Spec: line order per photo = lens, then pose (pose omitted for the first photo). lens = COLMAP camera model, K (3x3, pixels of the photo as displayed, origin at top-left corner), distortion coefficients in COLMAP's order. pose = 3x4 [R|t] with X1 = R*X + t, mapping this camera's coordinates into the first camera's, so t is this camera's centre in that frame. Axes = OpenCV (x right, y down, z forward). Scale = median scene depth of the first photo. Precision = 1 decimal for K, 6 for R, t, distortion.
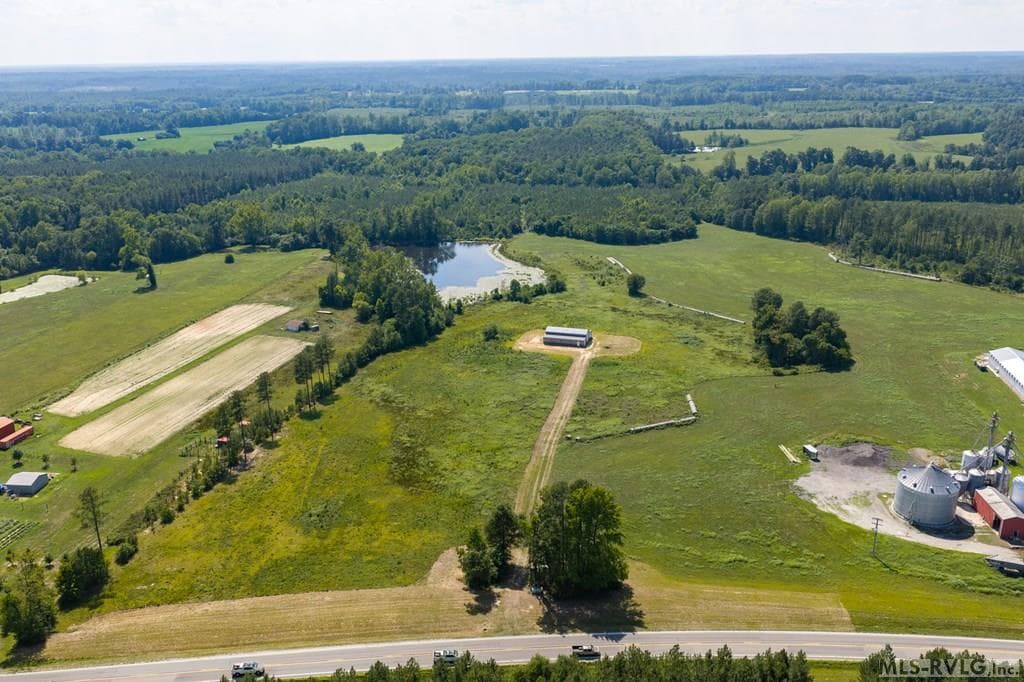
lens RADIAL K [[846.3, 0, 511.4], [0, 846.3, 344.5], [0, 0, 1]] dist [0.020662, -0.035939]
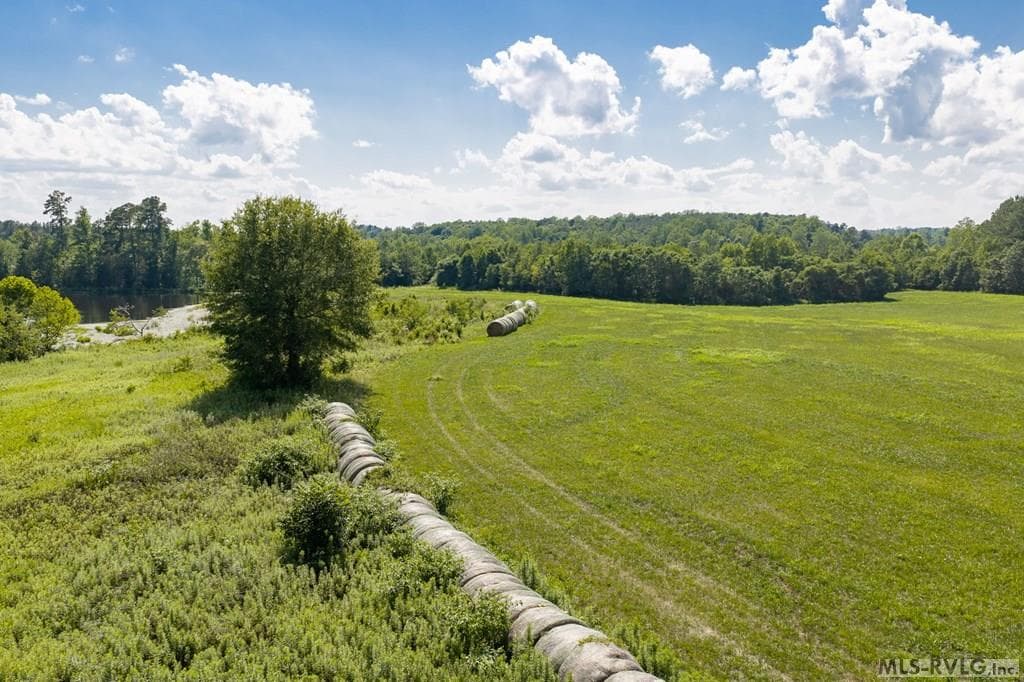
lens RADIAL K [[843.3, 0, 513.7], [0, 843.3, 412.0], [0, 0, 1]] dist [0.017948, -0.021916]
pose [[0.975446, 0.050710, -0.214320, 0.147172], [-0.078755, 0.989100, -0.124411, -0.031839], [0.205675, 0.138235, 0.968808, 0.654809]]
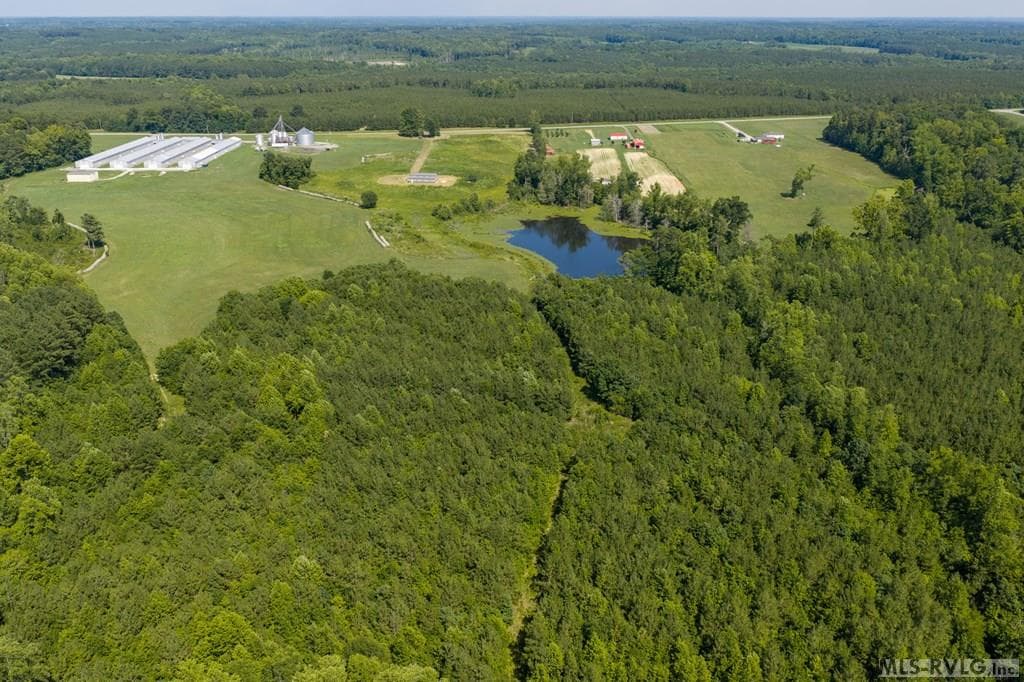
lens RADIAL K [[832.8, 0, 515.1], [0, 832.8, 342.6], [0, 0, 1]] dist [0.013950, -0.025433]
pose [[-0.978405, 0.088997, -0.186554, 0.132513], [-0.053839, 0.761667, 0.645728, -0.483809], [0.199561, 0.641827, -0.740428, 1.457381]]
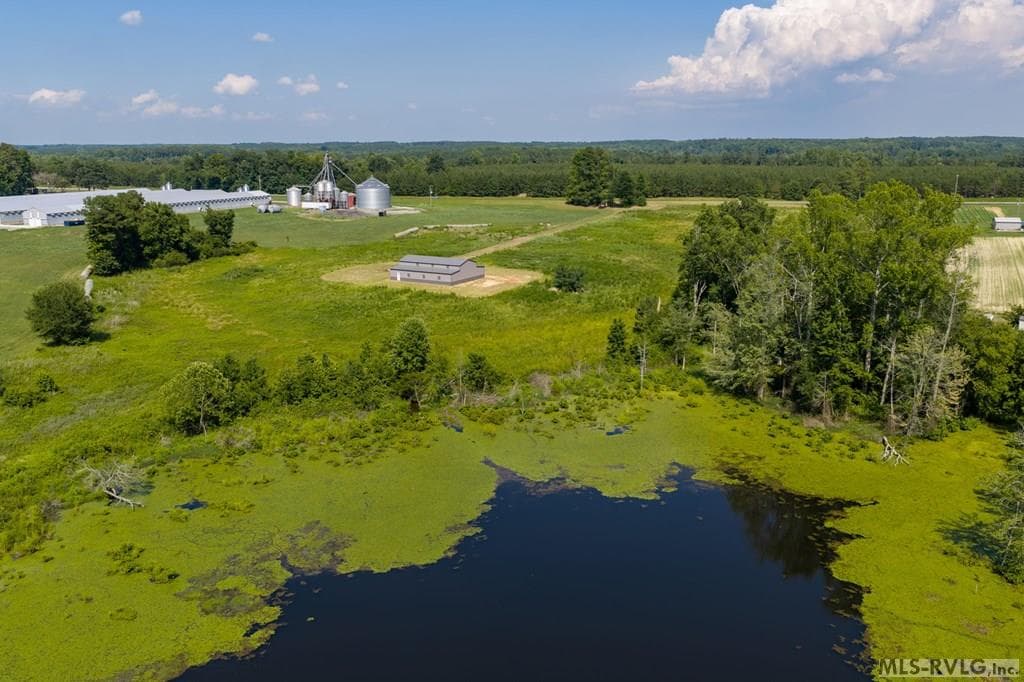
lens RADIAL K [[843.3, 0, 515.4], [0, 843.3, 339.8], [0, 0, 1]] dist [0.017948, -0.021916]
pose [[-0.972578, -0.029943, 0.230642, -0.068584], [0.096407, 0.850564, 0.516958, -0.158496], [-0.211655, 0.525018, -0.824353, 0.904044]]
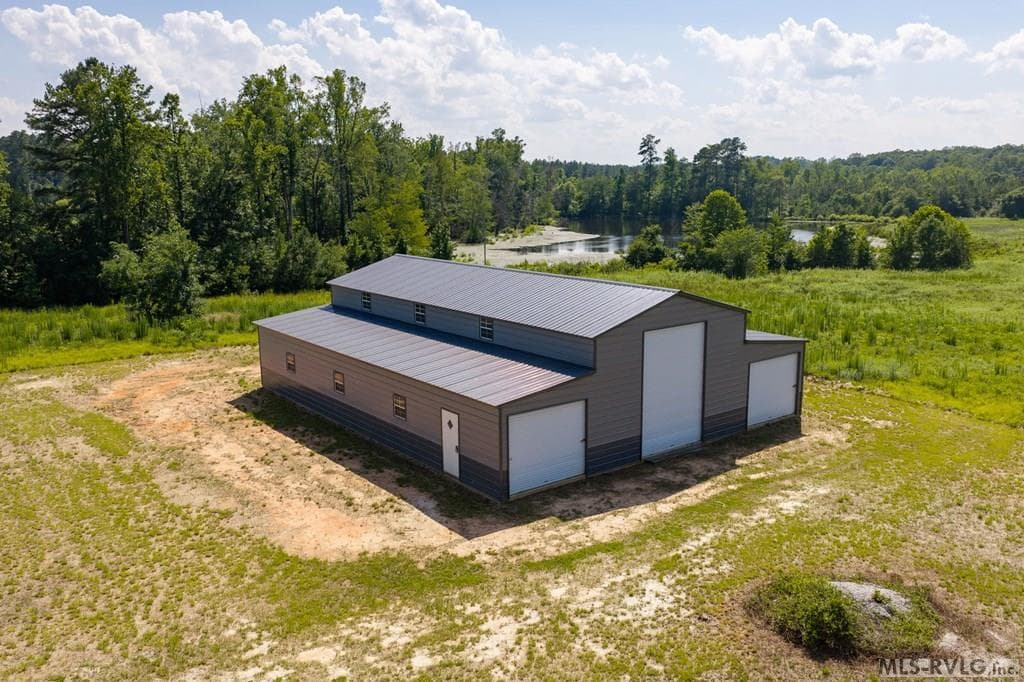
lens RADIAL K [[843.3, 0, 516.5], [0, 843.3, 352.2], [0, 0, 1]] dist [0.017948, -0.021916]
pose [[0.817349, 0.120503, -0.563400, 0.073419], [-0.186806, 0.980483, -0.061297, -0.003090], [0.545018, 0.155348, 0.823907, 0.565160]]
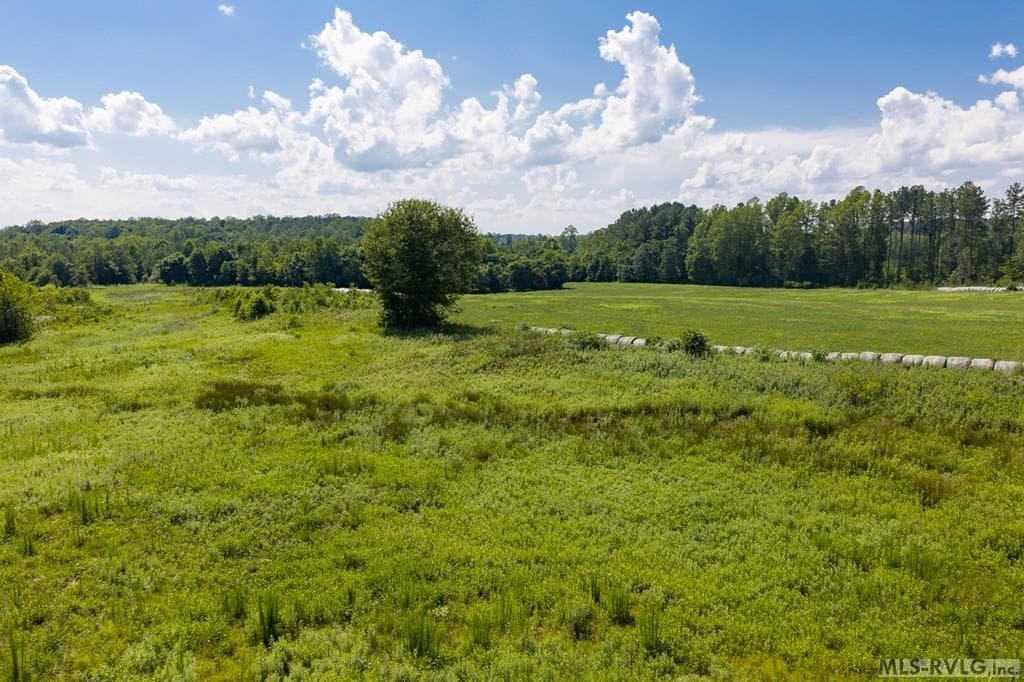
lens RADIAL K [[843.3, 0, 510.5], [0, 843.3, 337.3], [0, 0, 1]] dist [0.017948, -0.021916]
pose [[0.971427, -0.011633, 0.237054, 0.090894], [0.064441, 0.974205, -0.216267, -0.015880], [-0.228423, 0.225363, 0.947119, 0.615892]]
